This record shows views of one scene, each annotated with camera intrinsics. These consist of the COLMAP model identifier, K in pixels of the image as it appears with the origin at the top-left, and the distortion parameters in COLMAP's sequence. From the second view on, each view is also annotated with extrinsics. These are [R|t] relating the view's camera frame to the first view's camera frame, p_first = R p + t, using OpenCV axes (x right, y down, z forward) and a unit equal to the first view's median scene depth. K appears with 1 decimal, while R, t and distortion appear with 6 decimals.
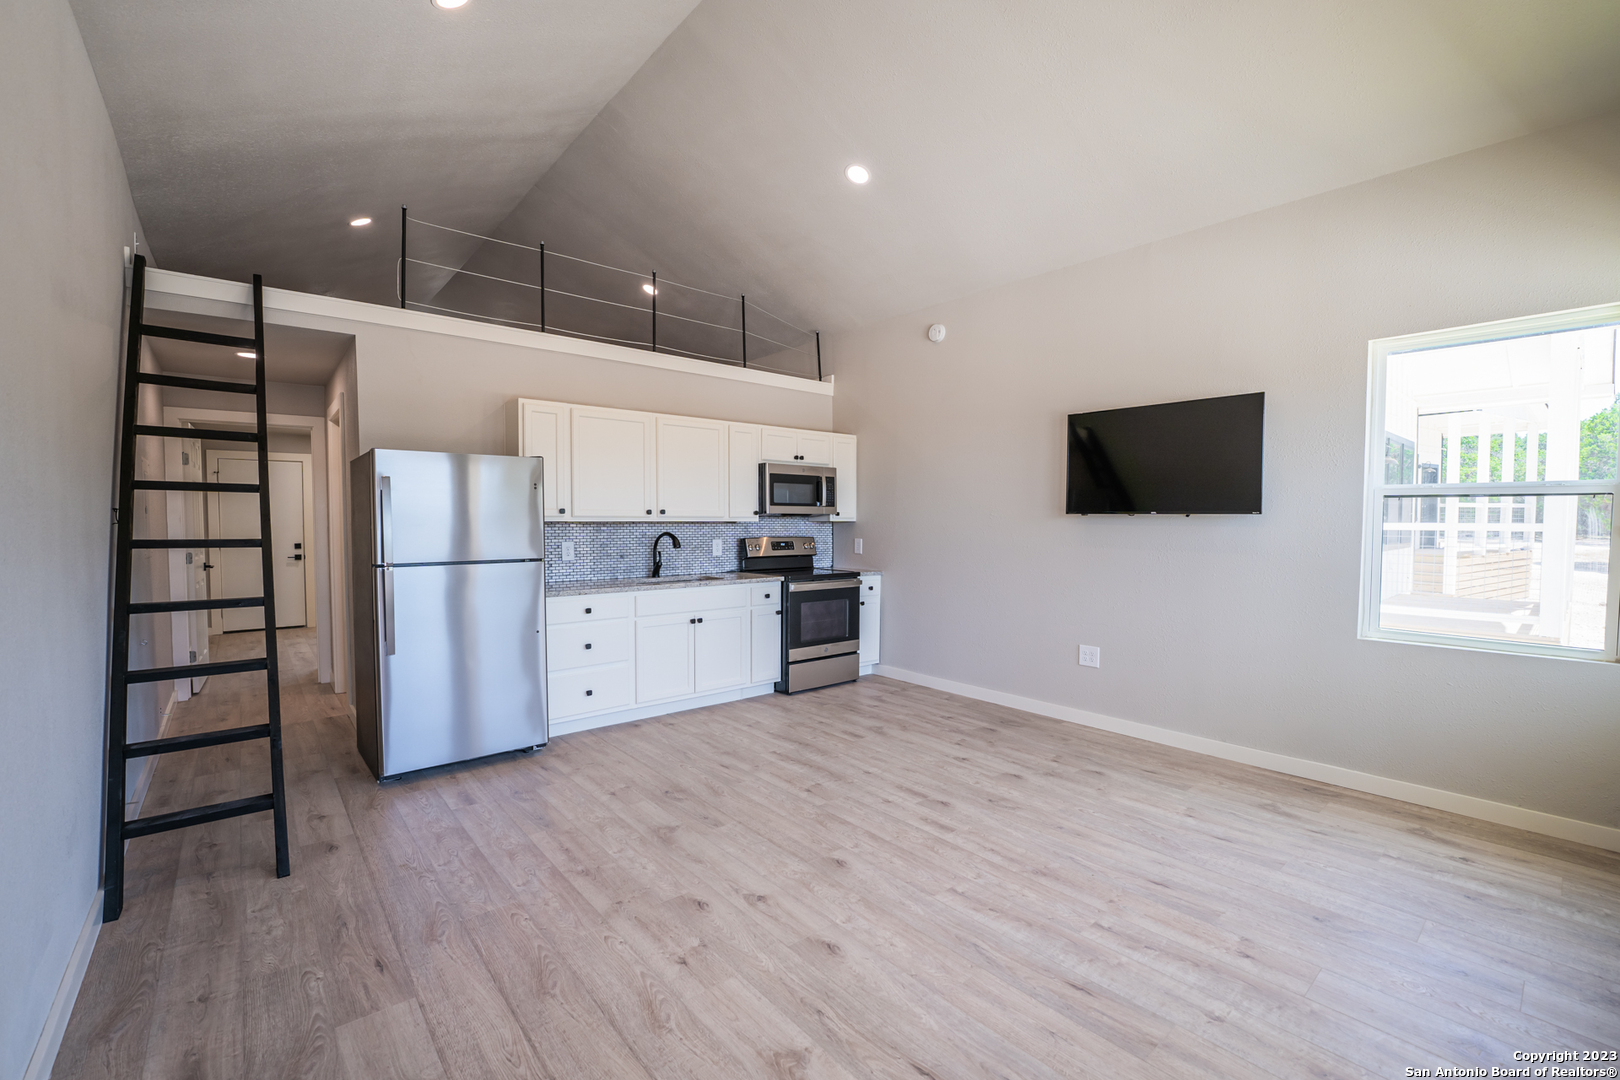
lens RADIAL K [[644.9, 0, 804.3], [0, 644.9, 539.4], [0, 0, 1]] dist [-0.014511, 0.000304]
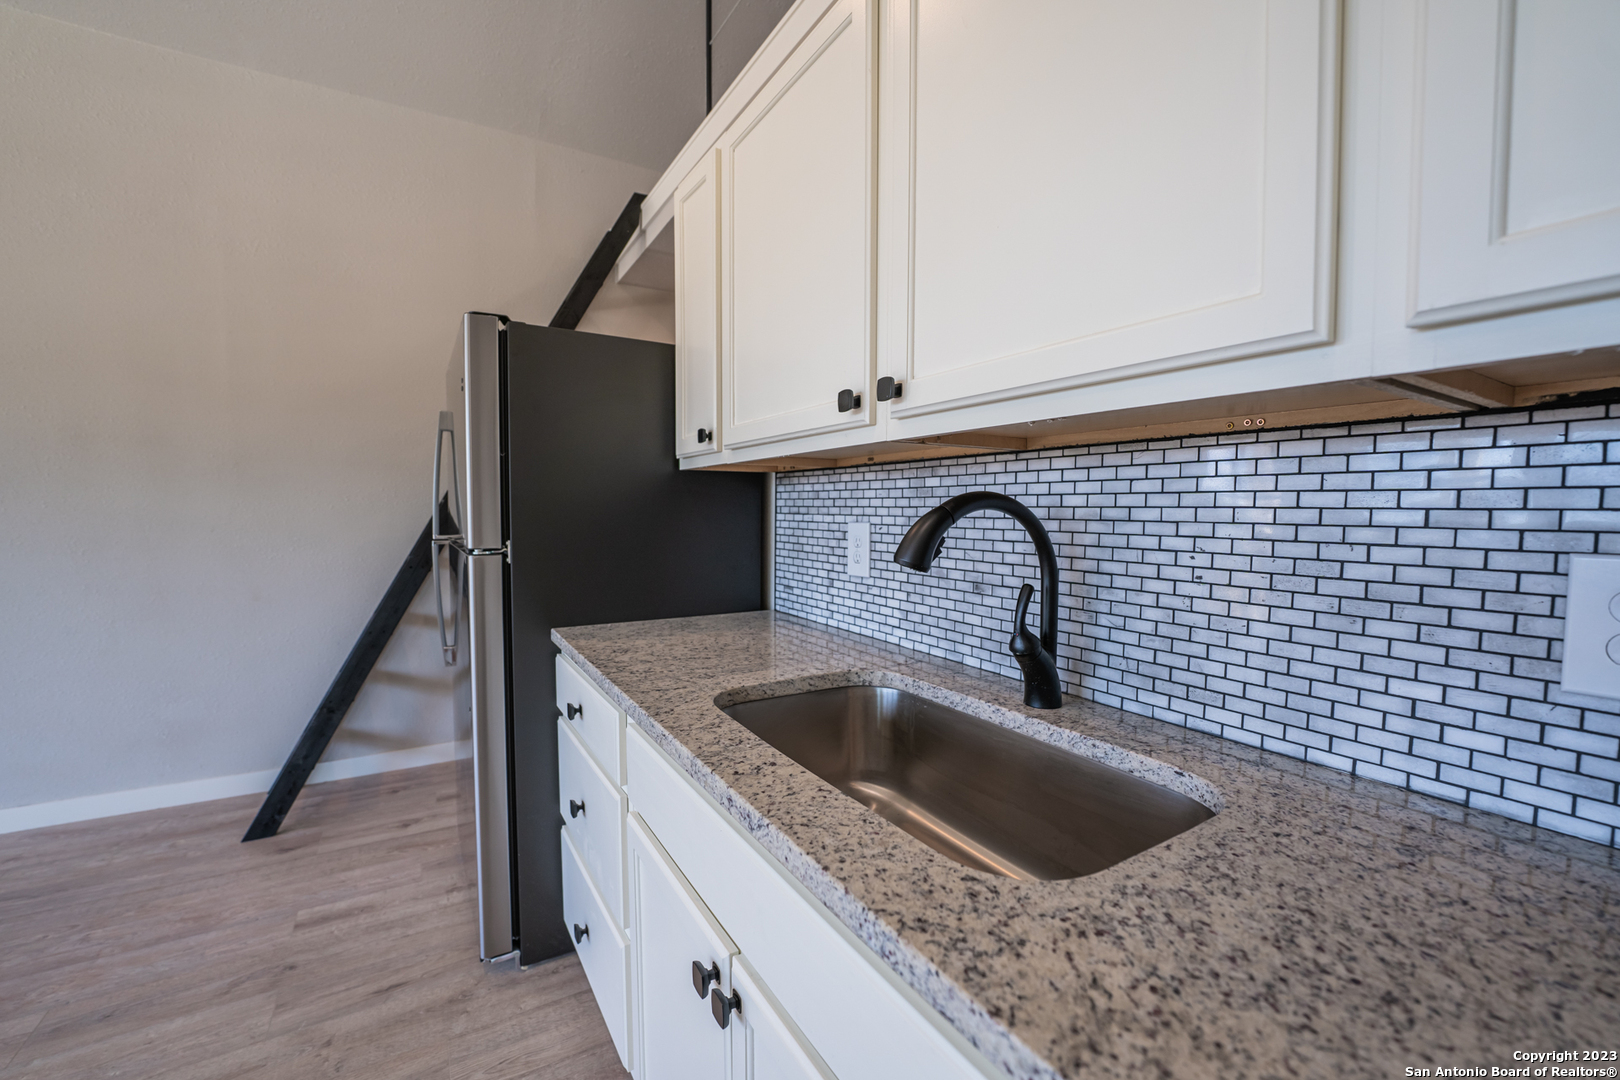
lens RADIAL K [[654.8, 0, 814.7], [0, 654.8, 547.2], [0, 0, 1]] dist [-0.012386, -0.007698]
pose [[-0.159269, 0.054651, -0.985721, -0.003603], [-0.034194, 0.997562, 0.060833, -0.002612], [0.986643, 0.043394, -0.157012, 0.627085]]
